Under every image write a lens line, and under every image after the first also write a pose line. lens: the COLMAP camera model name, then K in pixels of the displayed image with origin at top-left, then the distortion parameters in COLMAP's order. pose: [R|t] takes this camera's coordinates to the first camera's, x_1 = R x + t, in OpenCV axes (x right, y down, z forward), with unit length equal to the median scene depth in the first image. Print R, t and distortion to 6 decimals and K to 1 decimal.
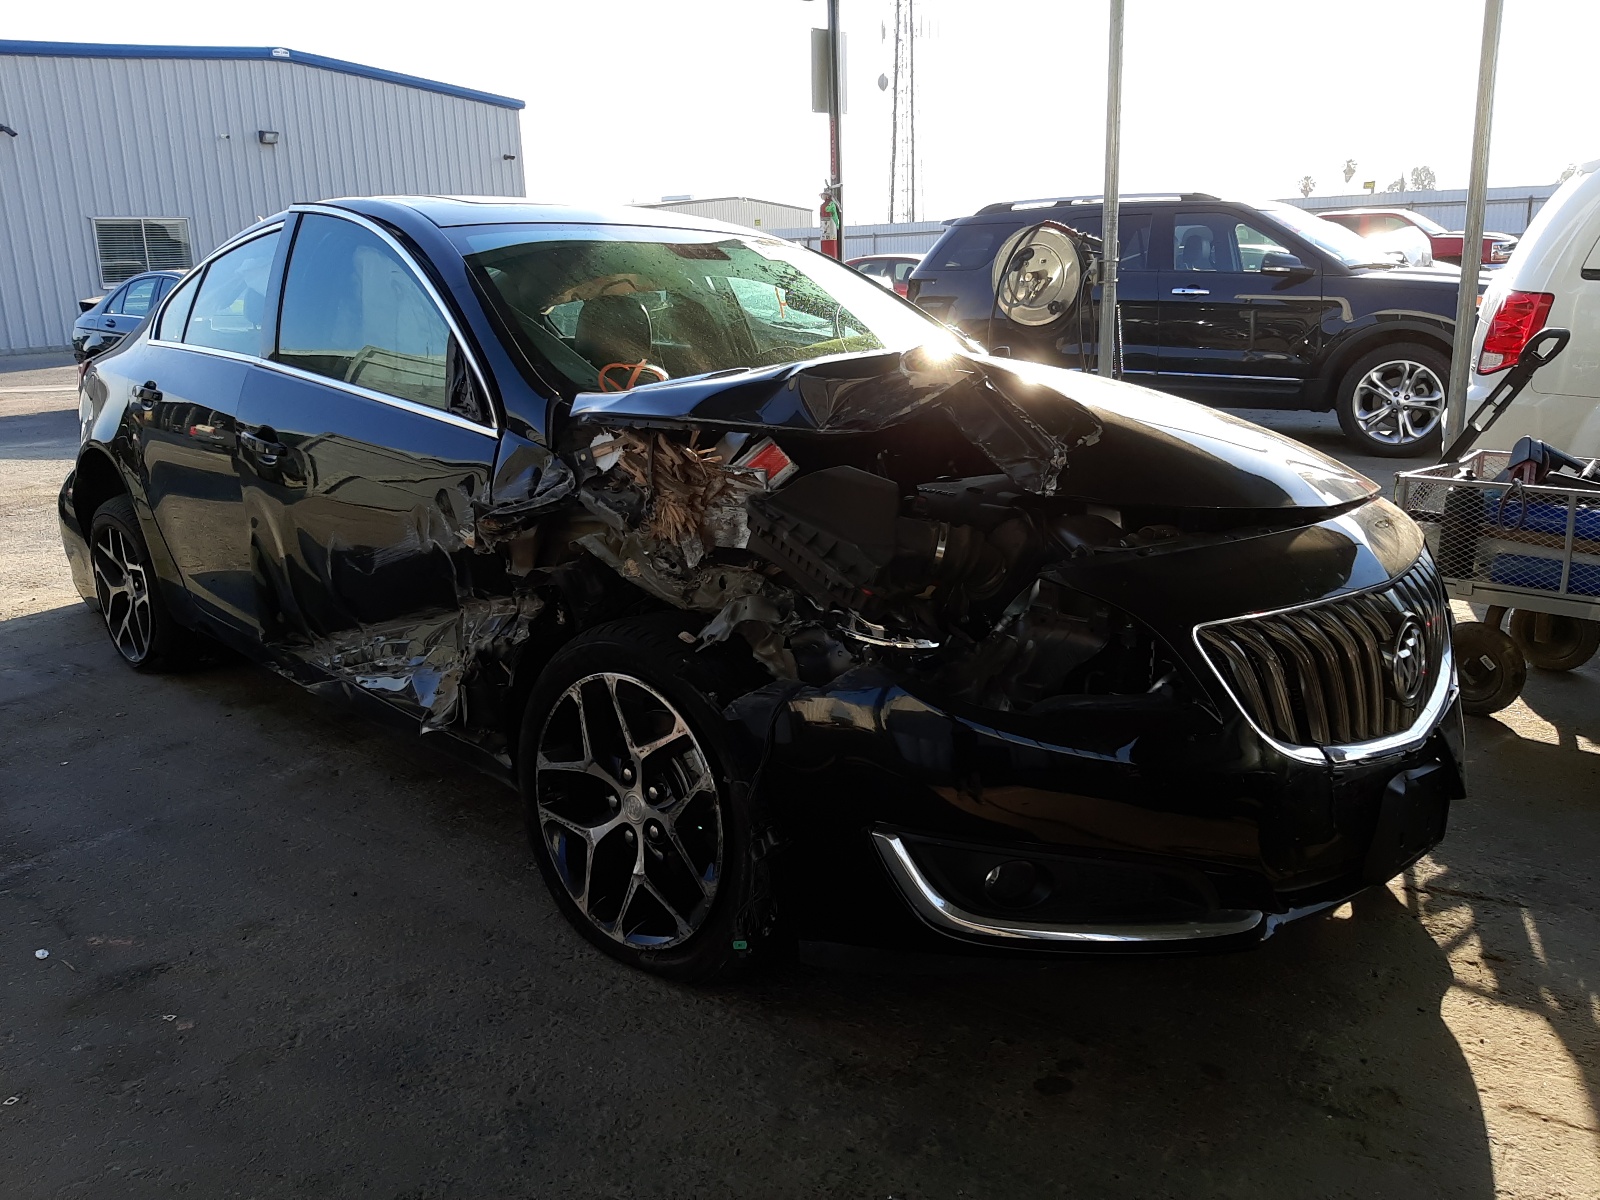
lens RADIAL K [[1251.3, 0, 800.0], [0, 1251.3, 600.0], [0, 0, 1]] dist [0.123922, -0.252635]
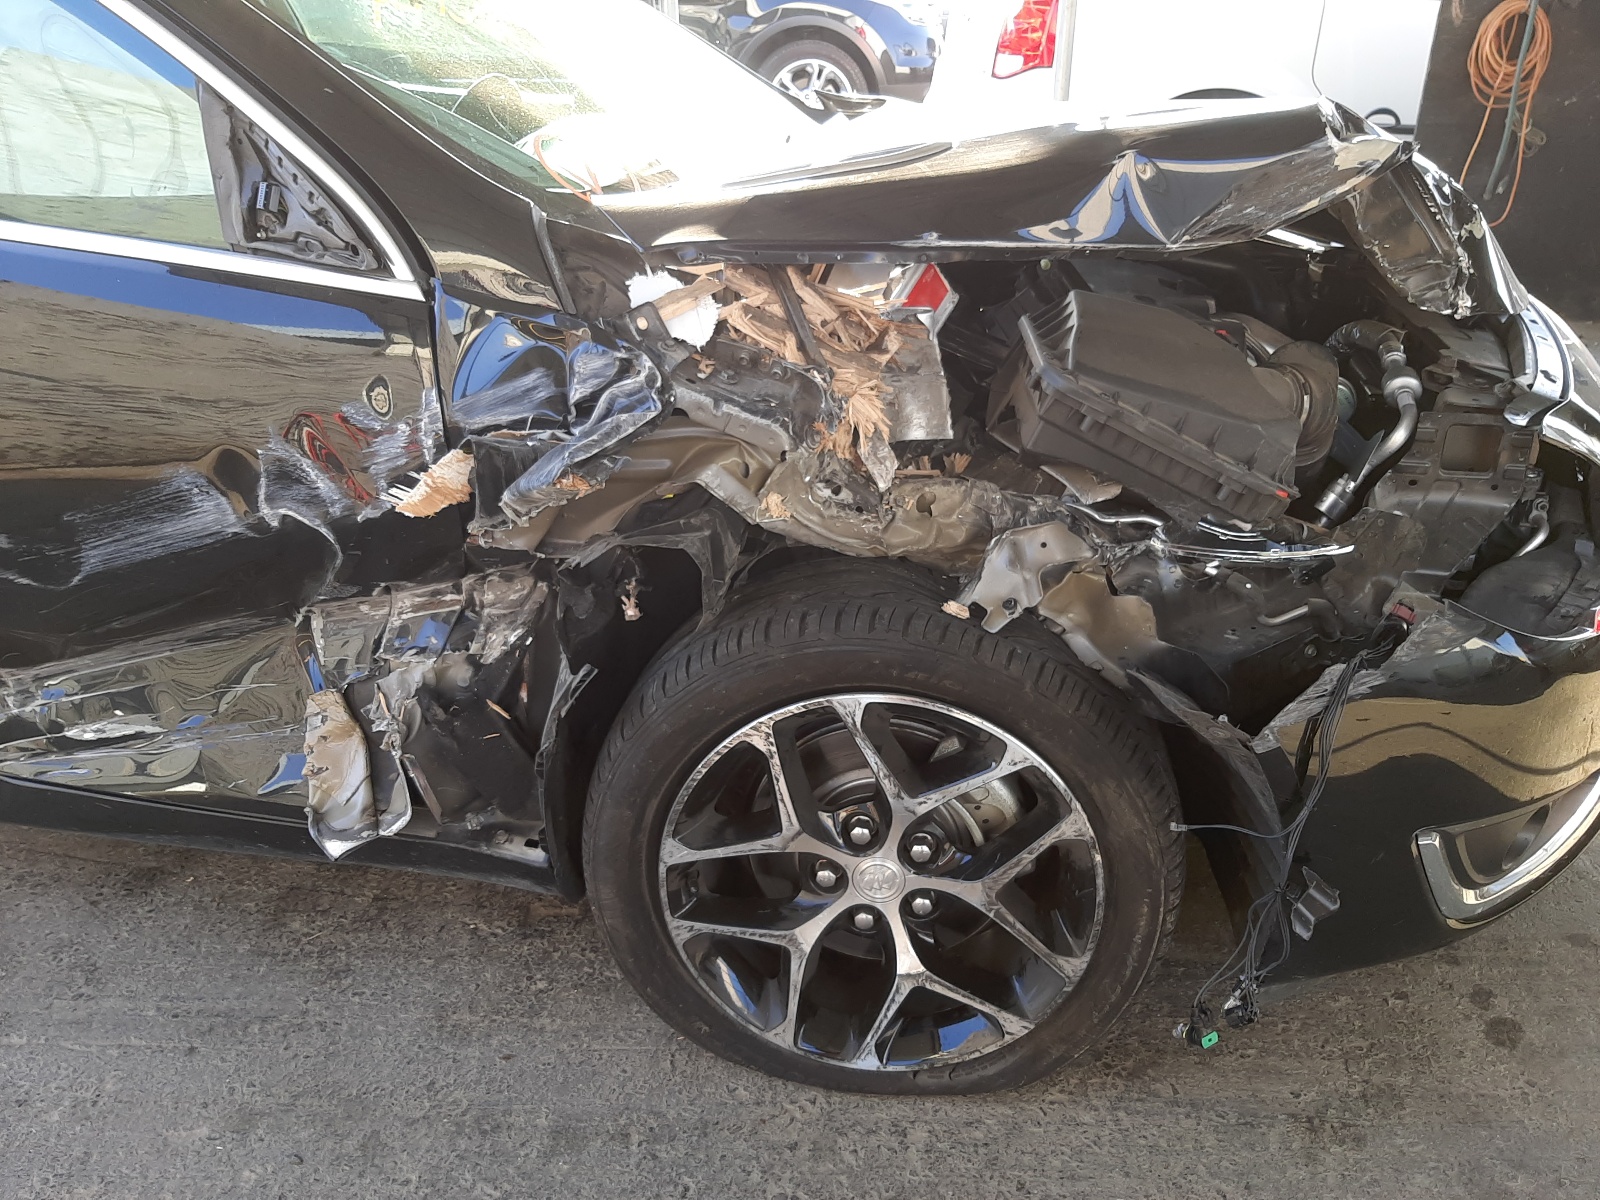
lens RADIAL K [[1251.3, 0, 800.0], [0, 1251.3, 600.0], [0, 0, 1]] dist [0.123922, -0.252635]
pose [[0.816335, -0.243953, 0.523530, -0.449684], [0.122856, 0.959021, 0.255315, -0.134329], [-0.564361, -0.144104, 0.812854, 0.509656]]
